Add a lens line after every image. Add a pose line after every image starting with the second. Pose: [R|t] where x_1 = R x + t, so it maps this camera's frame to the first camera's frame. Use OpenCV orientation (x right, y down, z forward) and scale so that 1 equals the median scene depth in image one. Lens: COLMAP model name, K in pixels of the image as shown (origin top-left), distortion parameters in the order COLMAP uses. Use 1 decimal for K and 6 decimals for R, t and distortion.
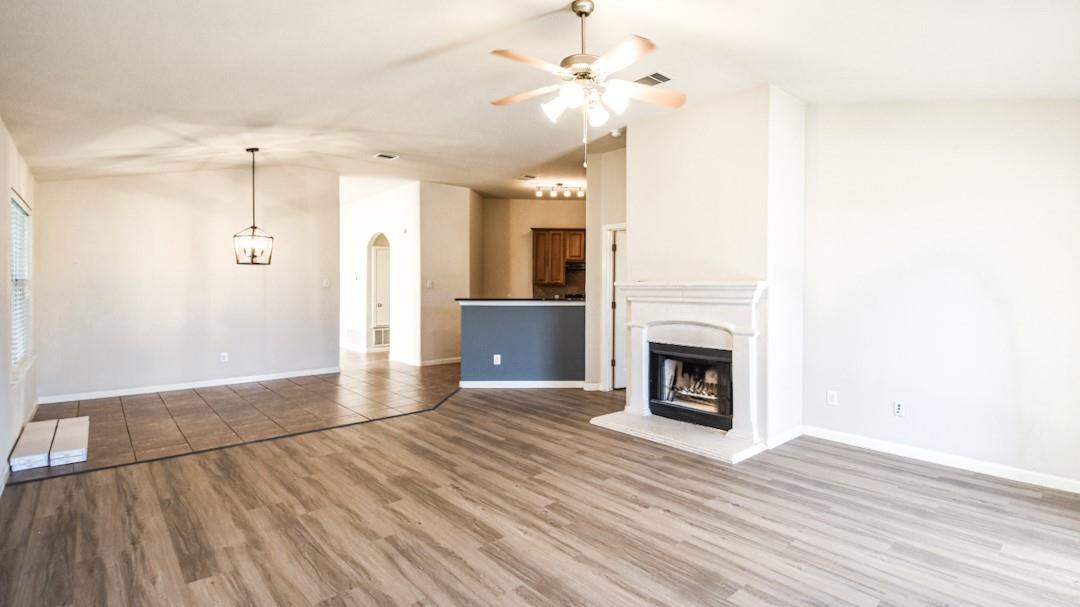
lens RADIAL K [[517.2, 0, 536.8], [0, 517.2, 285.1], [0, 0, 1]] dist [-0.002330, -0.001068]
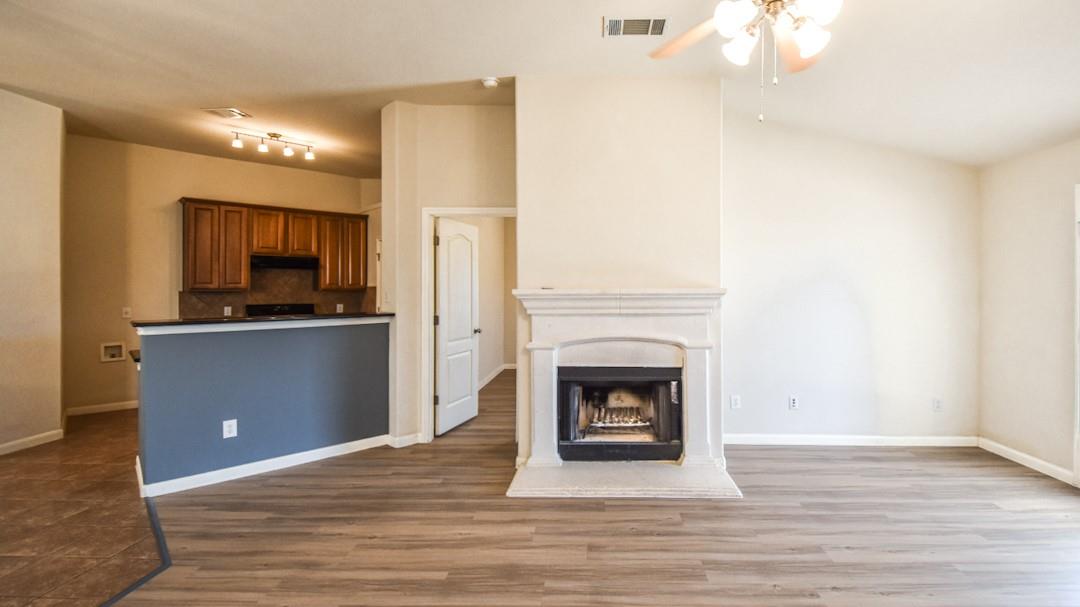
lens RADIAL K [[536.7, 0, 541.2], [0, 536.7, 282.0], [0, 0, 1]] dist [0.005751, -0.000678]
pose [[0.651225, 0.000634, 0.758884, -0.430939], [0.002840, 0.999991, -0.003273, -0.014858], [-0.758879, 0.004287, 0.651217, 0.535873]]
